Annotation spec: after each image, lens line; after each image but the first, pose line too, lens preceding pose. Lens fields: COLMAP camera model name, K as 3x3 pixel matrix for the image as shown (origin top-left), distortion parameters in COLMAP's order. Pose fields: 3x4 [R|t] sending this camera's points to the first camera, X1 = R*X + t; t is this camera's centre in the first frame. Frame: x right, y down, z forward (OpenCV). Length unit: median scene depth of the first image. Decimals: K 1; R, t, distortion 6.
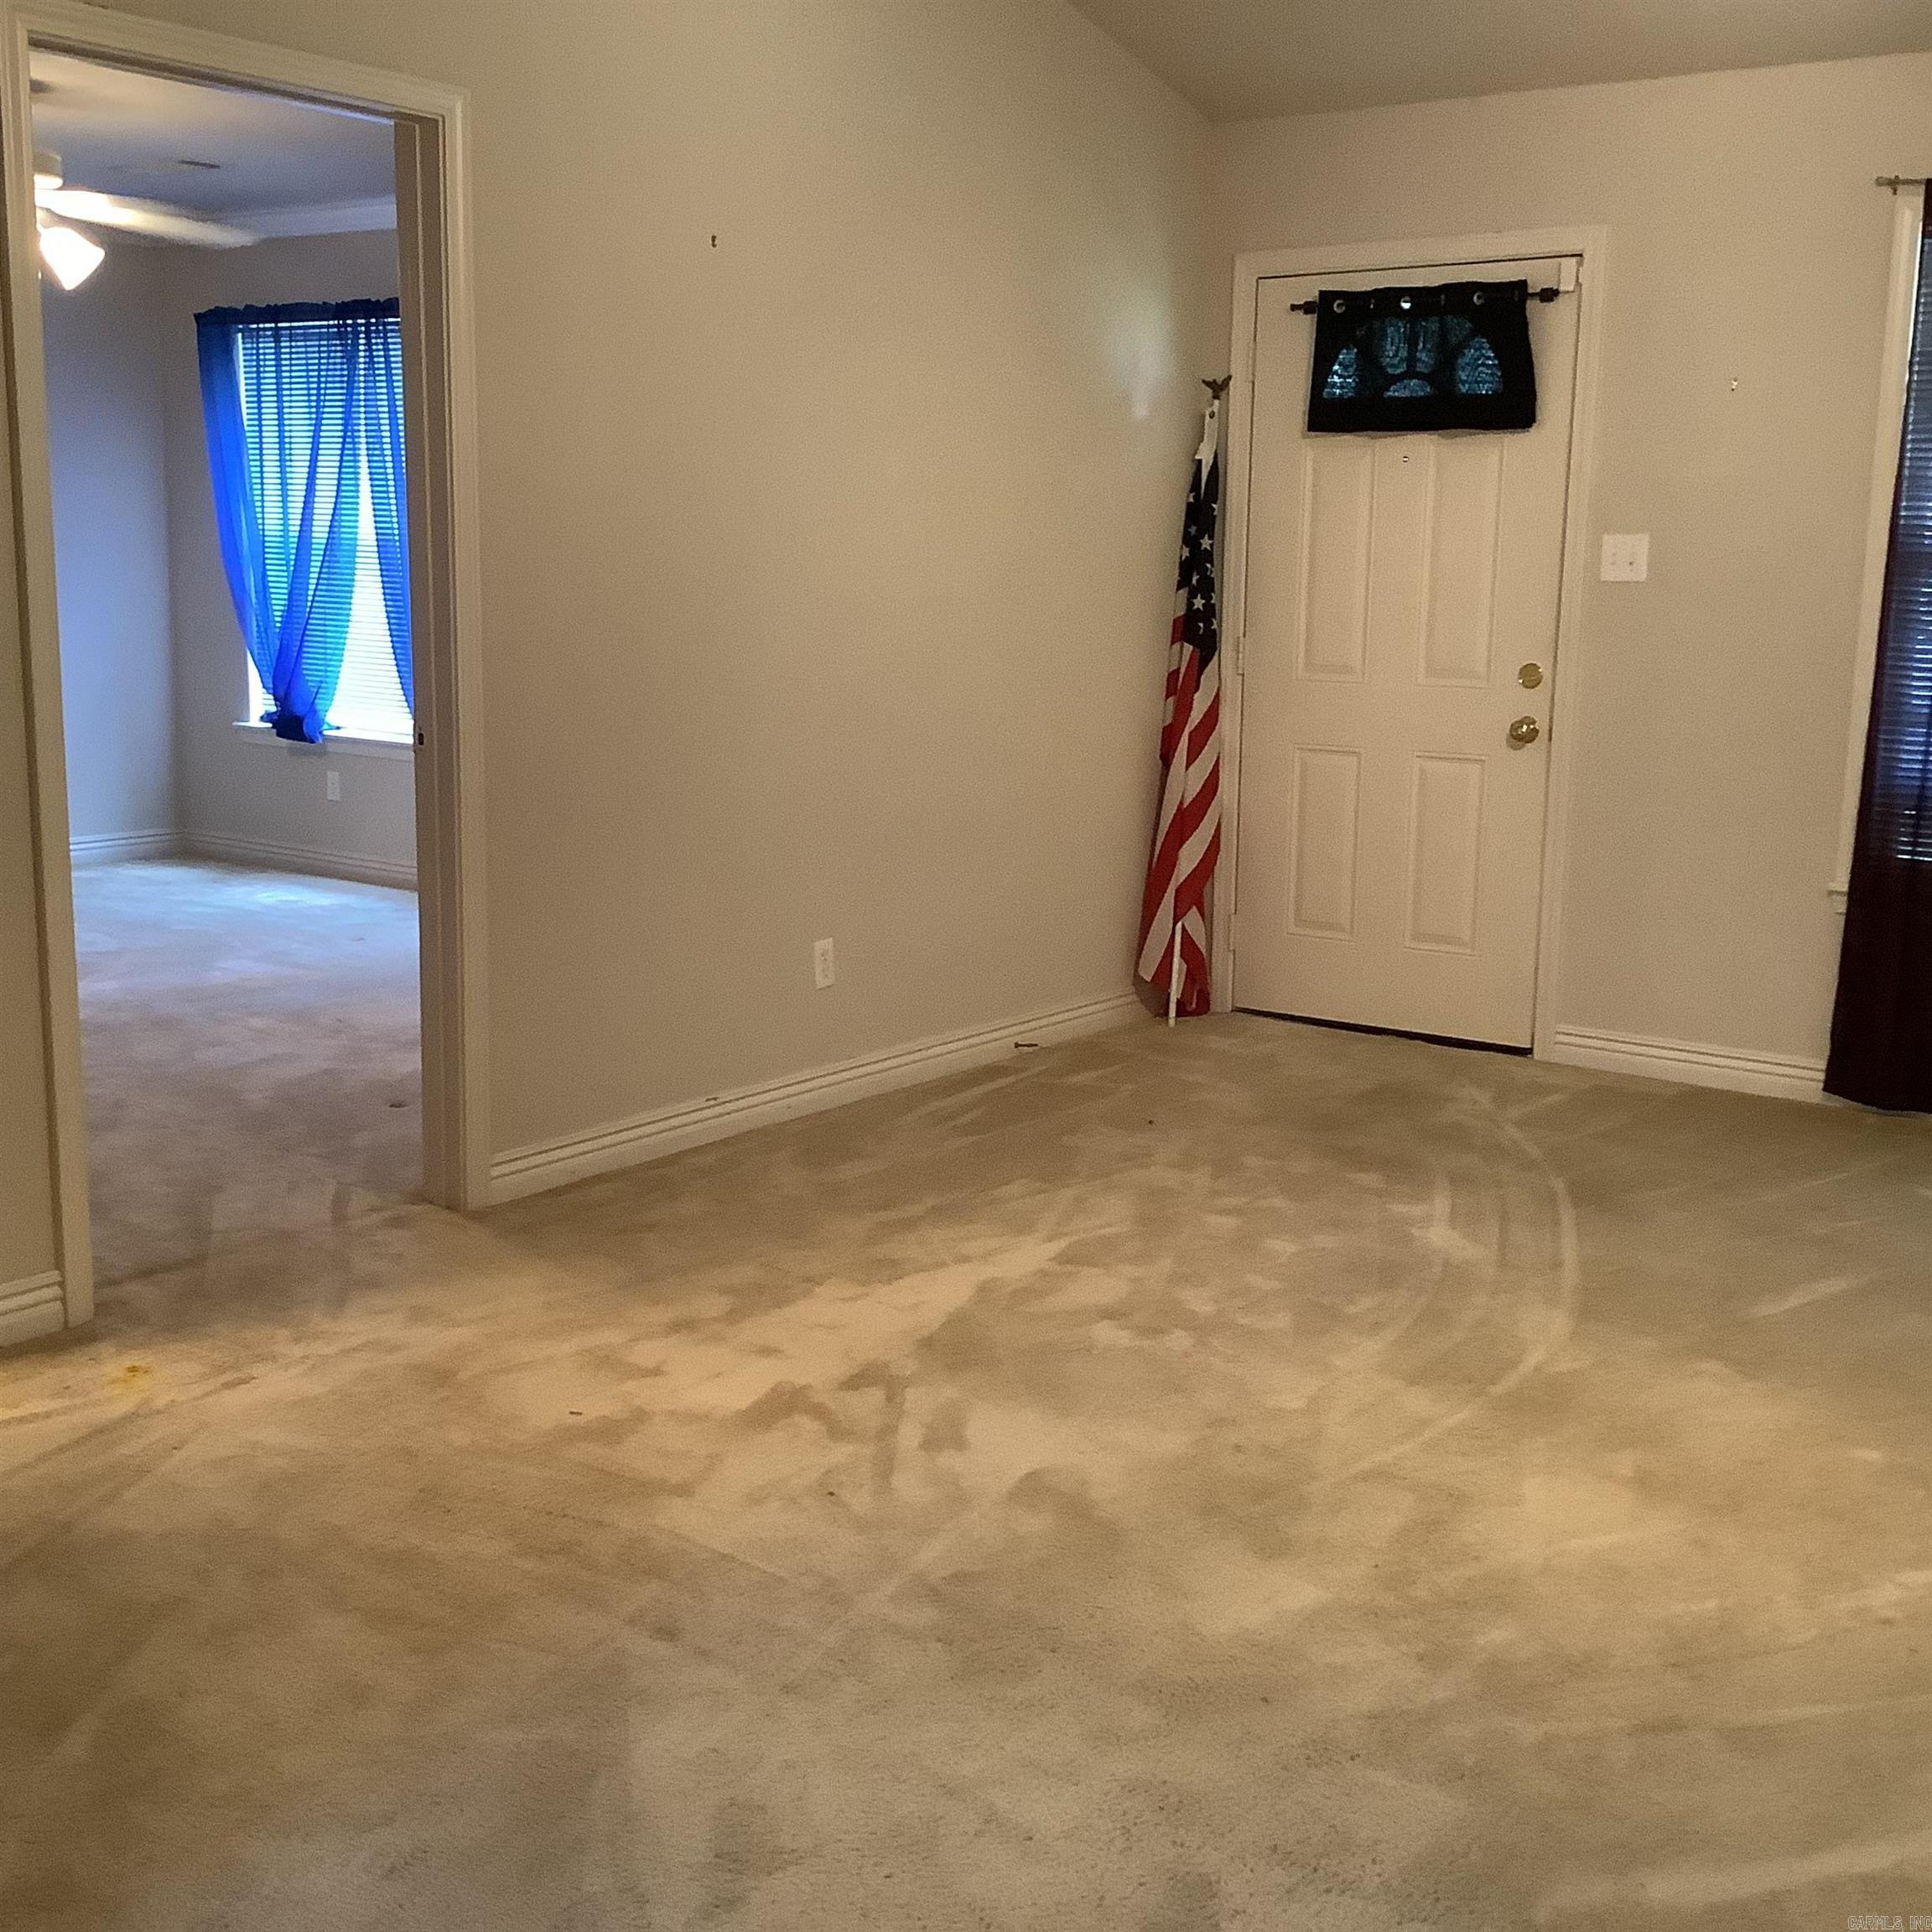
lens RADIAL K [[2338.6, 0, 966.0], [0, 2338.6, 966.0], [0, 0, 1]] dist [0.070850, -0.058168]
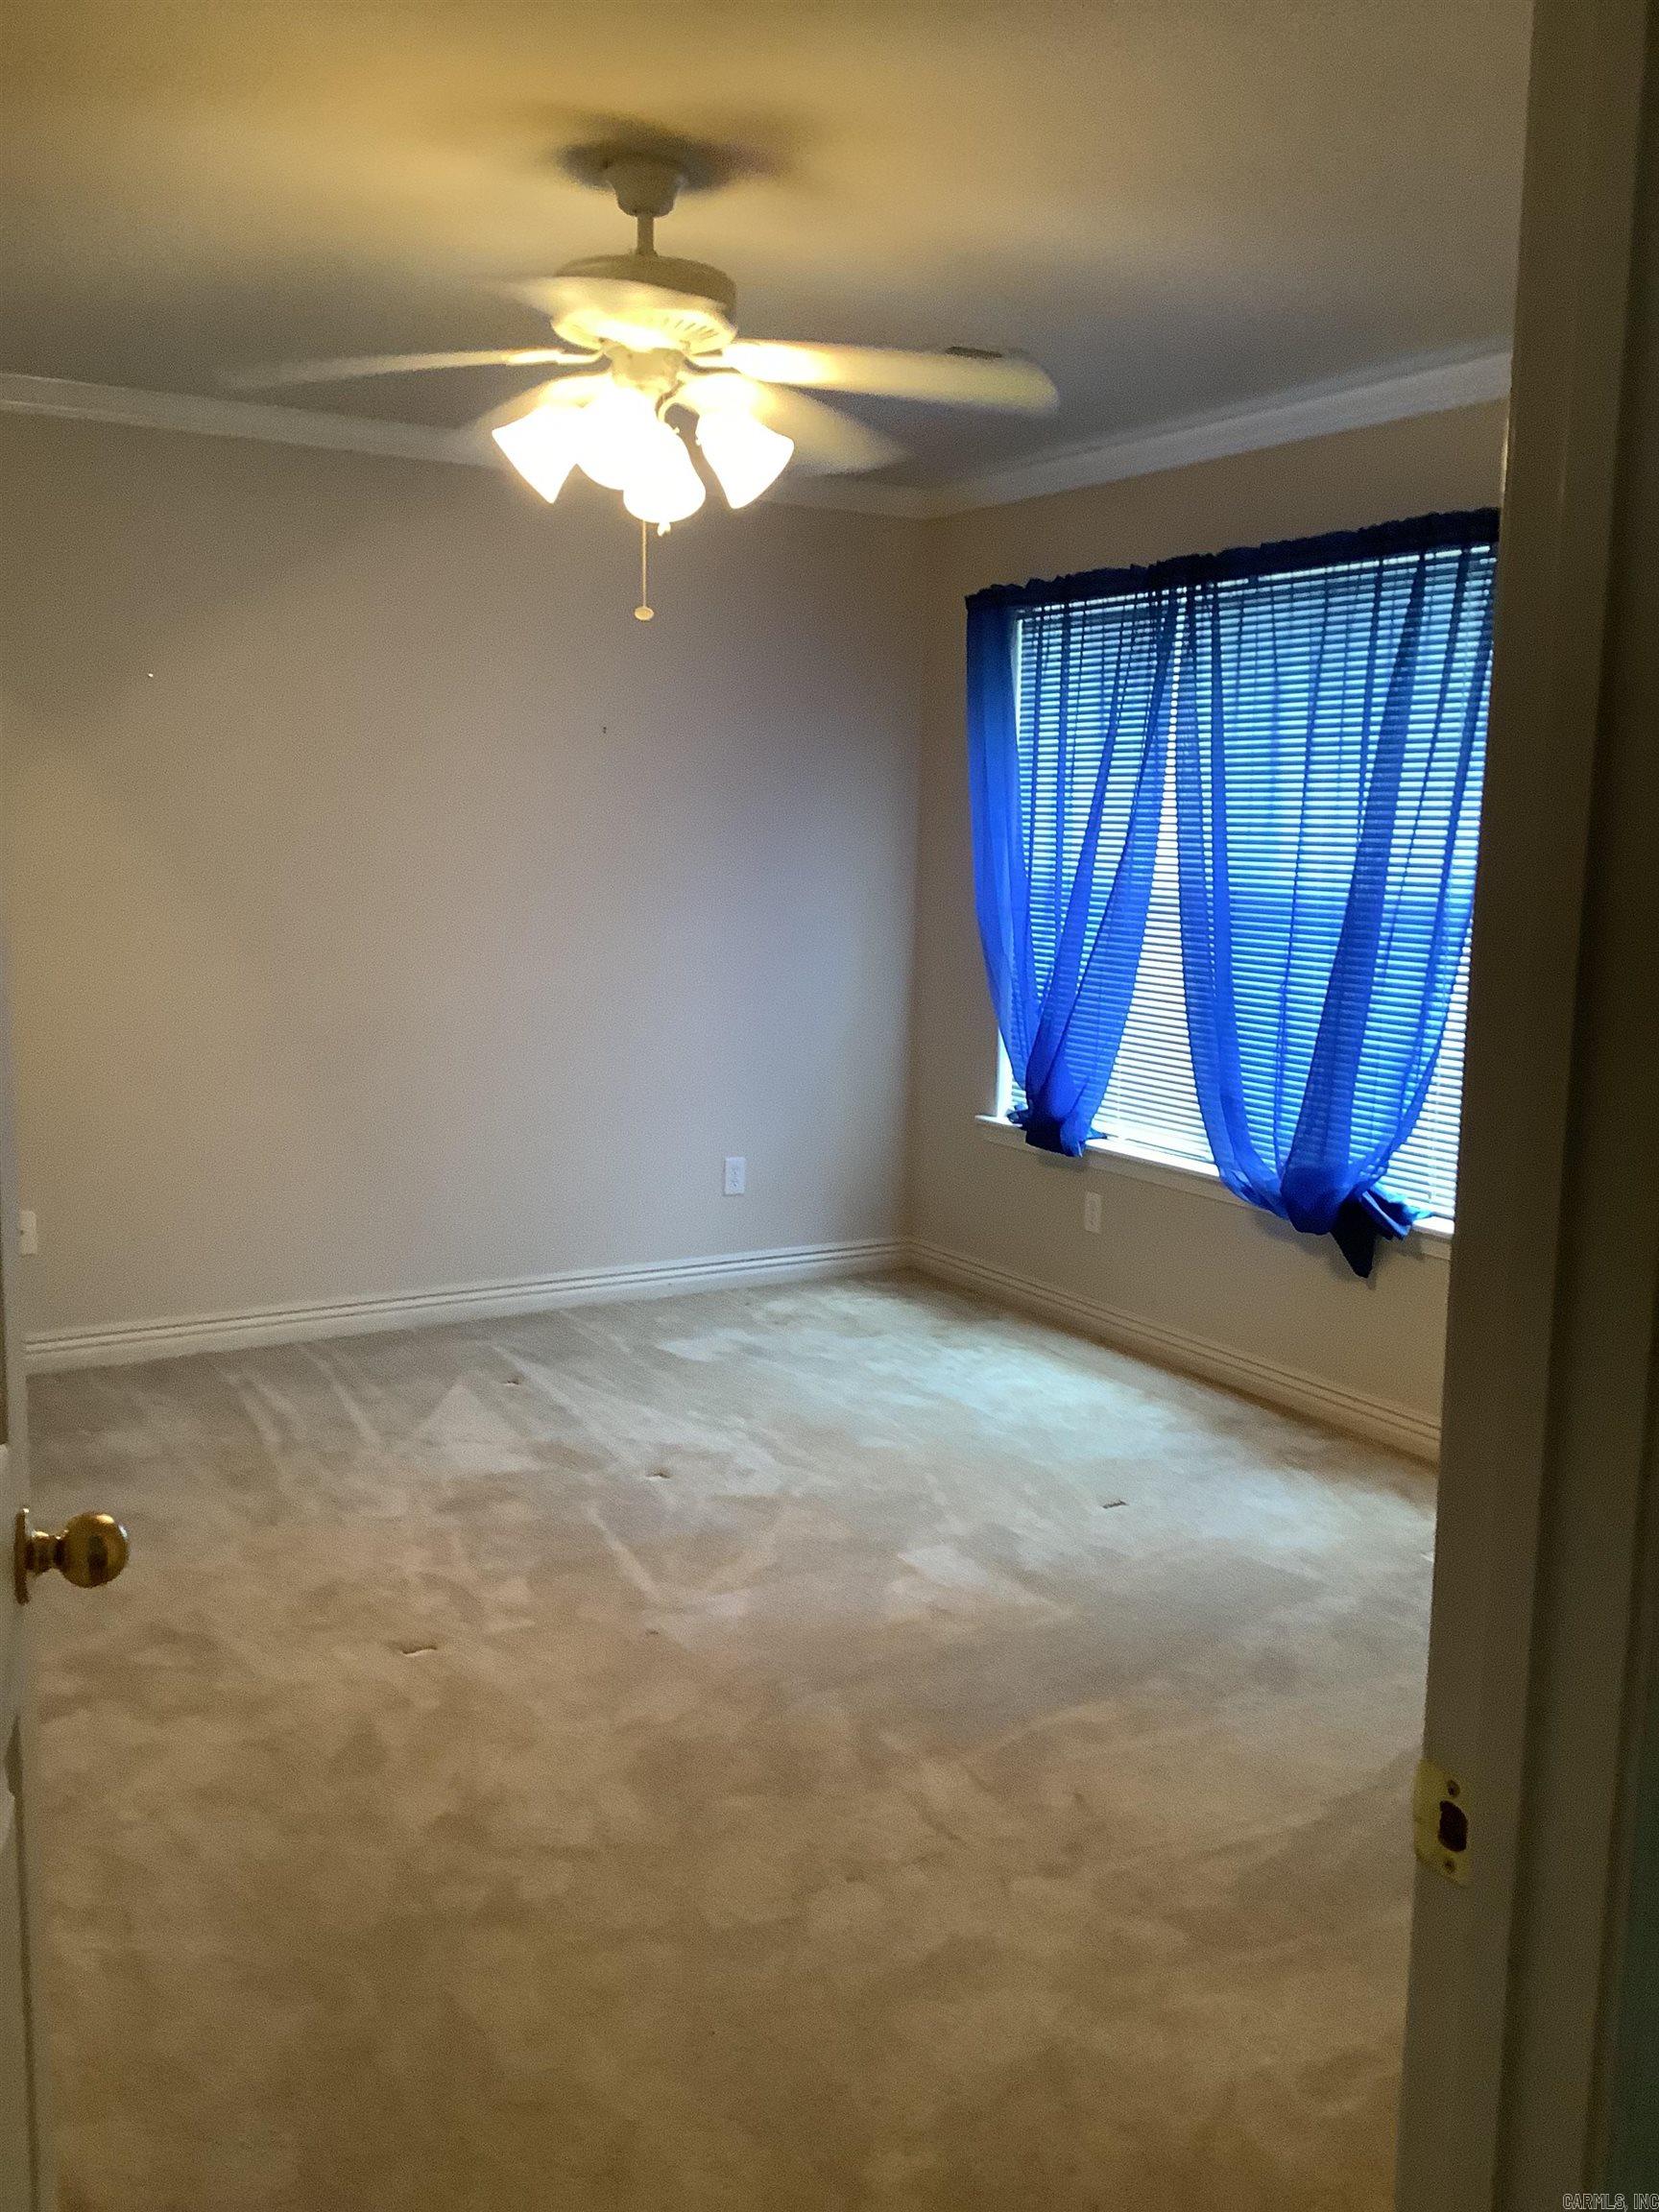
lens RADIAL K [[1955.4, 0, 829.5], [0, 1955.4, 1106.0], [0, 0, 1]] dist [-0.083745, 0.000142]
pose [[0.923889, 0.058975, -0.378088, -0.120890], [-0.077021, 0.996491, -0.032774, -0.088590], [0.374828, 0.059401, 0.925189, 0.416583]]
